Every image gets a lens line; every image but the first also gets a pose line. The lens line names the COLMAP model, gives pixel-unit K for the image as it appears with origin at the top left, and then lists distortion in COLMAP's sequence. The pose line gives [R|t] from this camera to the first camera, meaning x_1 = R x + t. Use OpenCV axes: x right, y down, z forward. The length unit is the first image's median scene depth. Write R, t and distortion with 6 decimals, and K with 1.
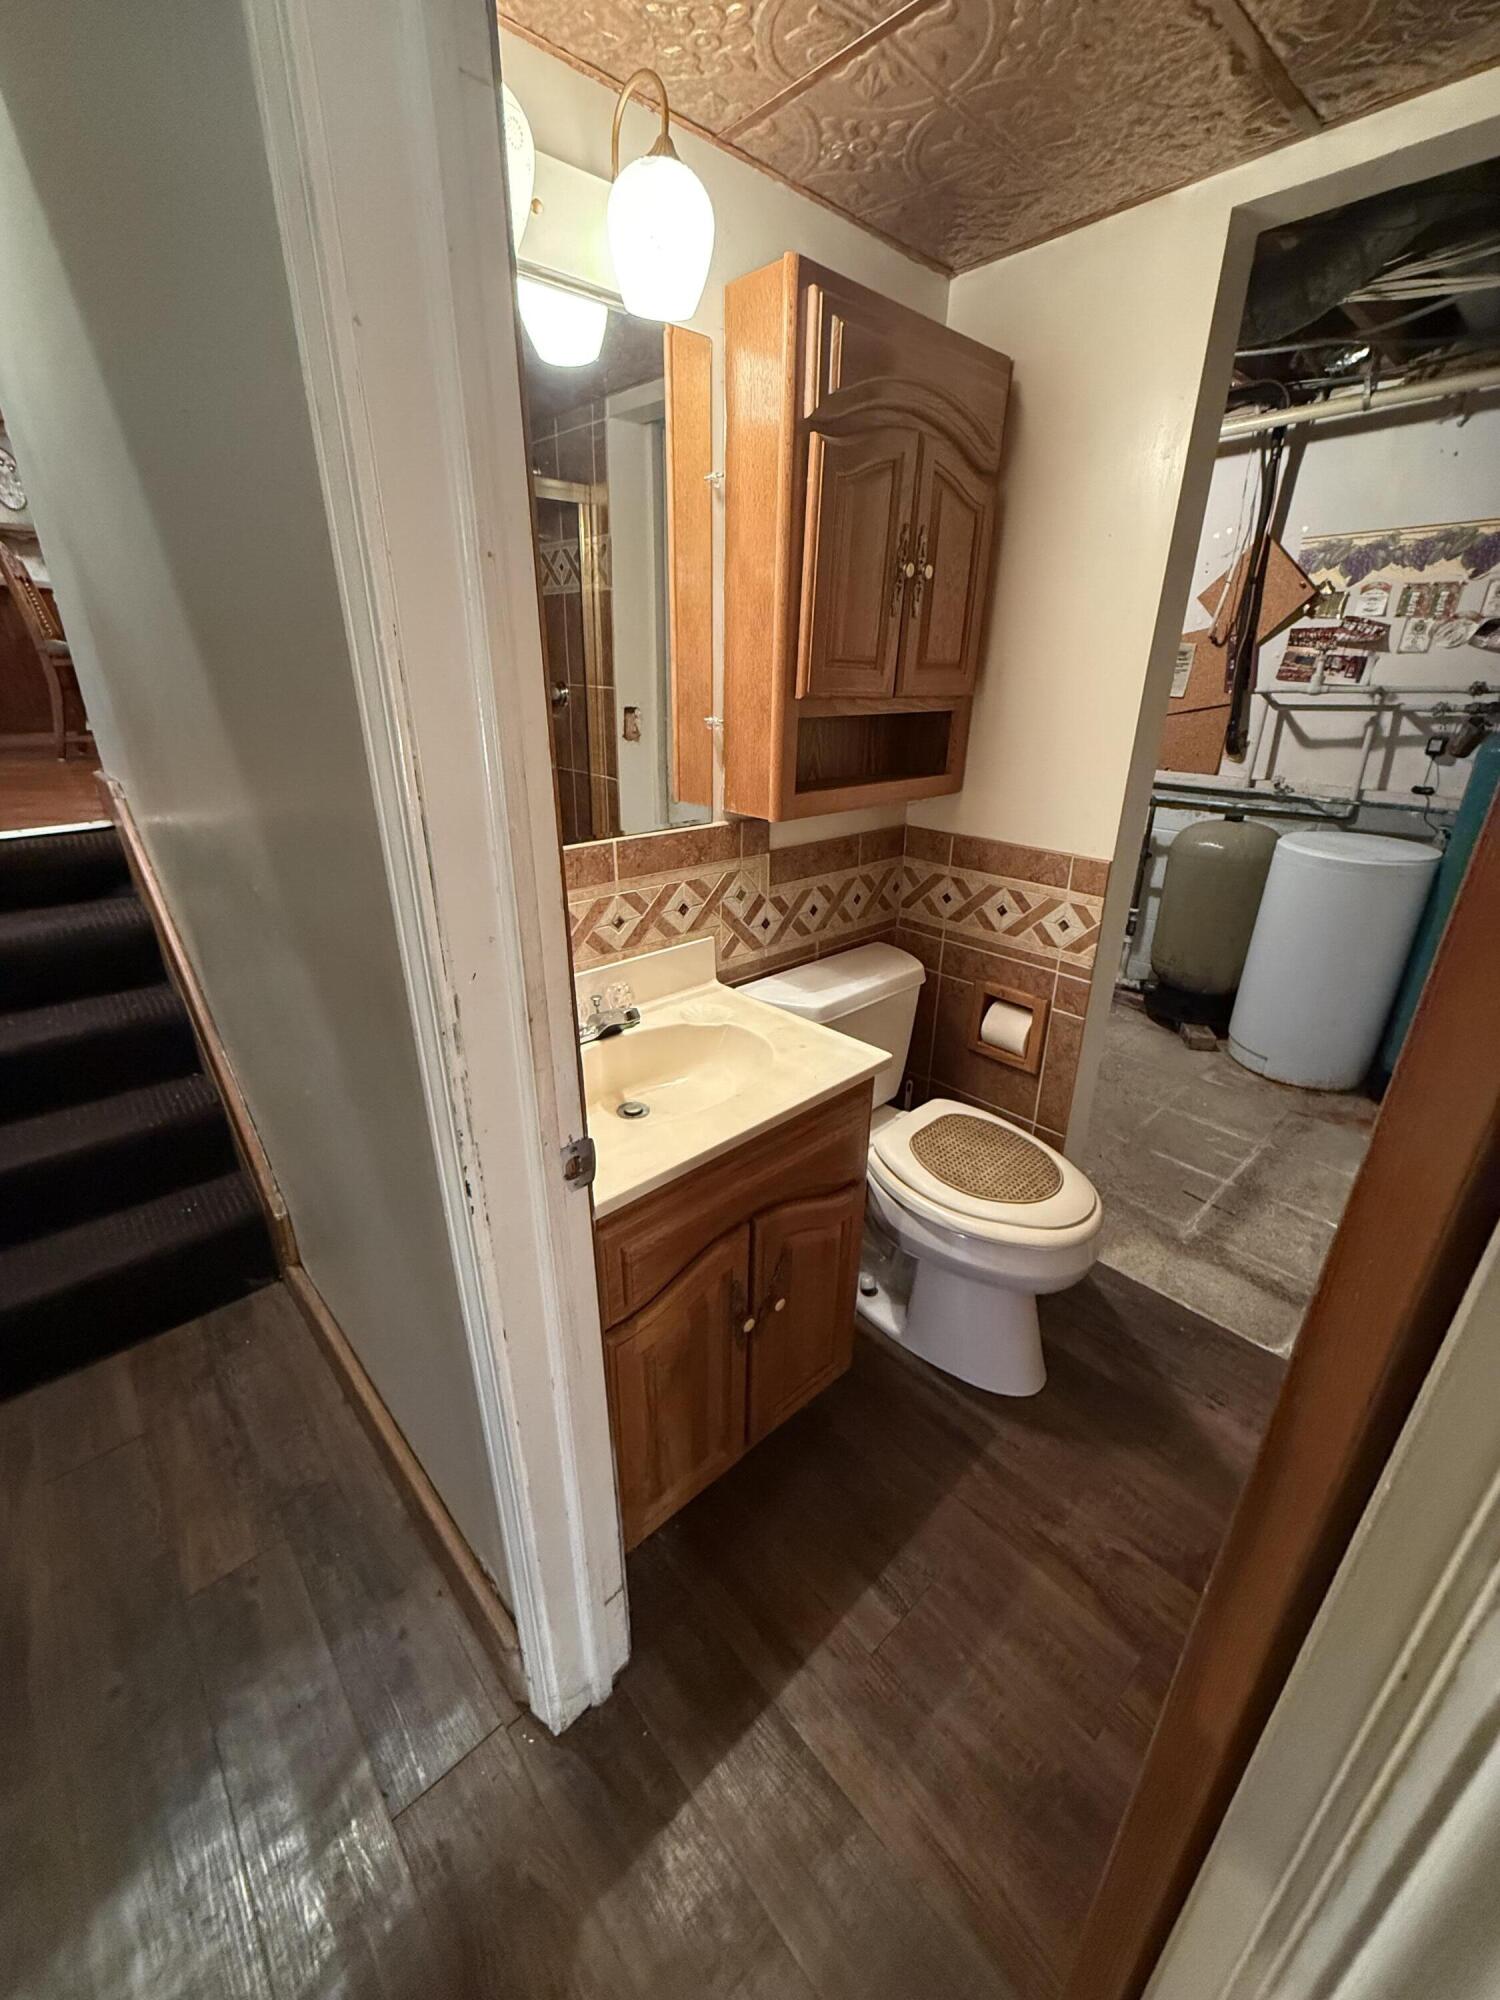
lens RADIAL K [[802.3, 0, 753.2], [0, 802.3, 999.1], [0, 0, 1]] dist [0.006542, 0.000150]
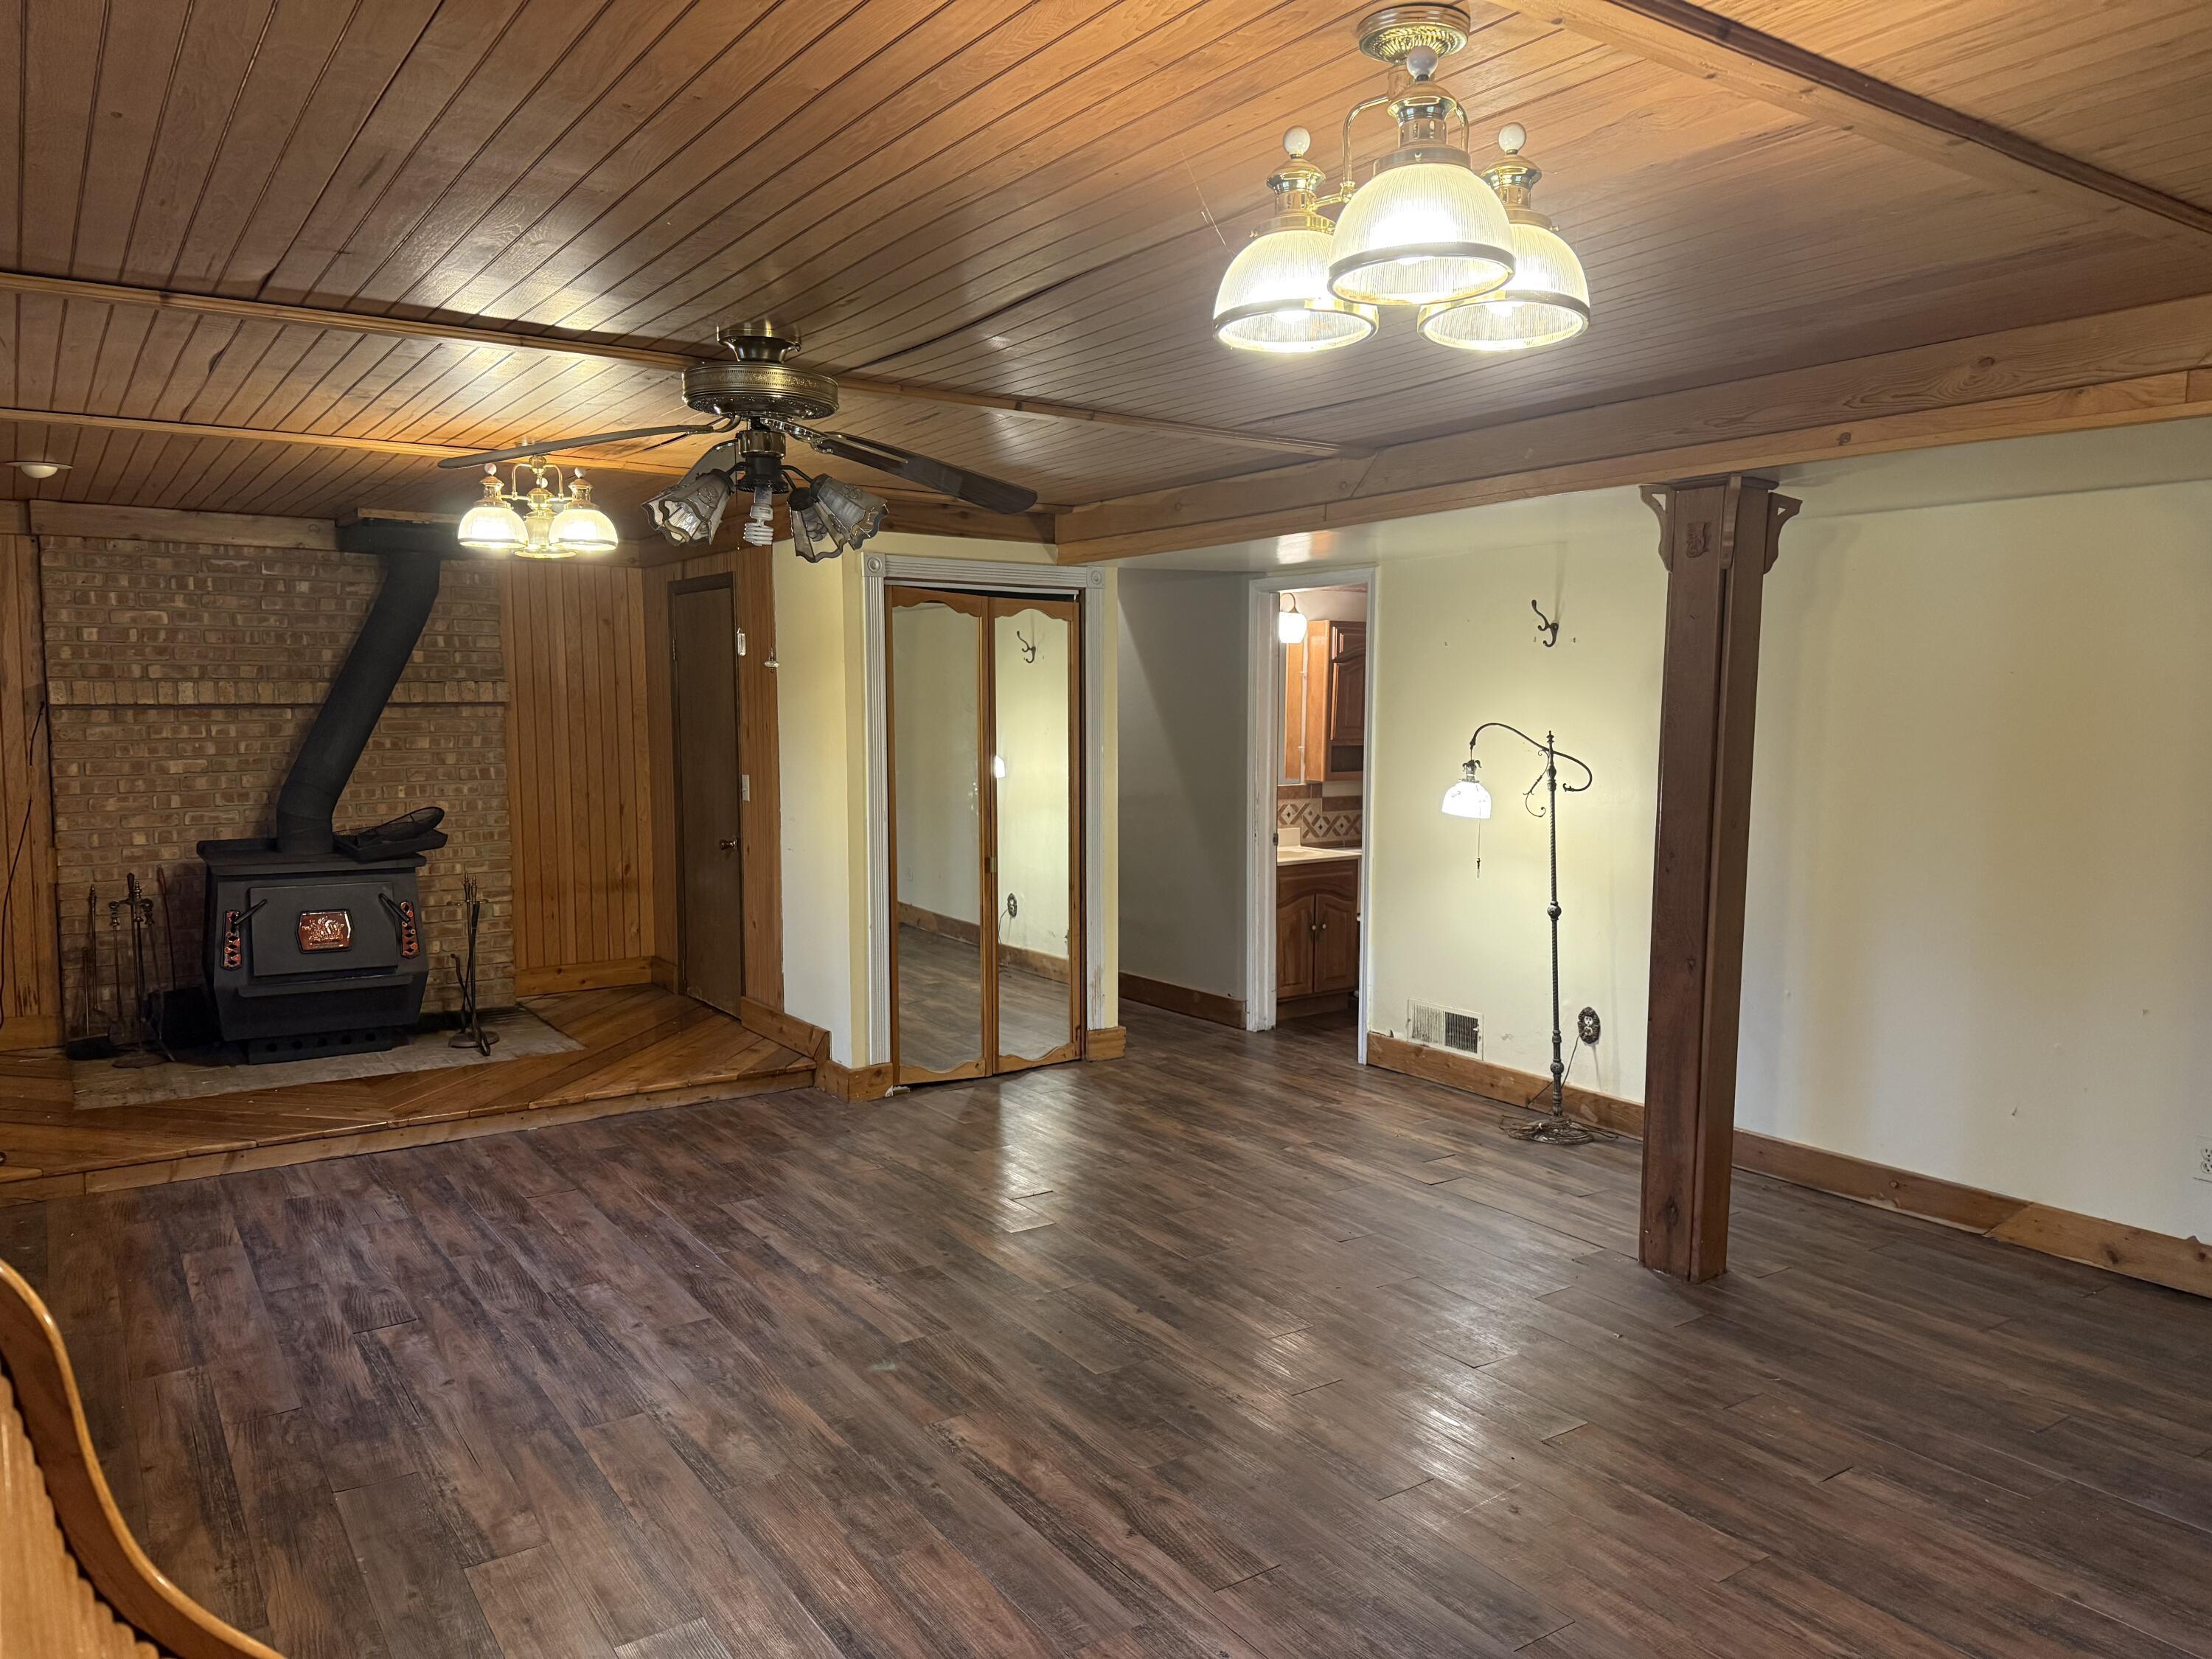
lens RADIAL K [[1541.7, 0, 1103.9], [0, 1541.7, 834.3], [0, 0, 1]] dist [0.043001, -0.043997]
pose [[0.991075, 0.002846, -0.133276, -0.013921], [-0.043051, 0.953035, -0.299786, 1.483184], [0.126163, 0.302848, 0.944651, -3.816110]]
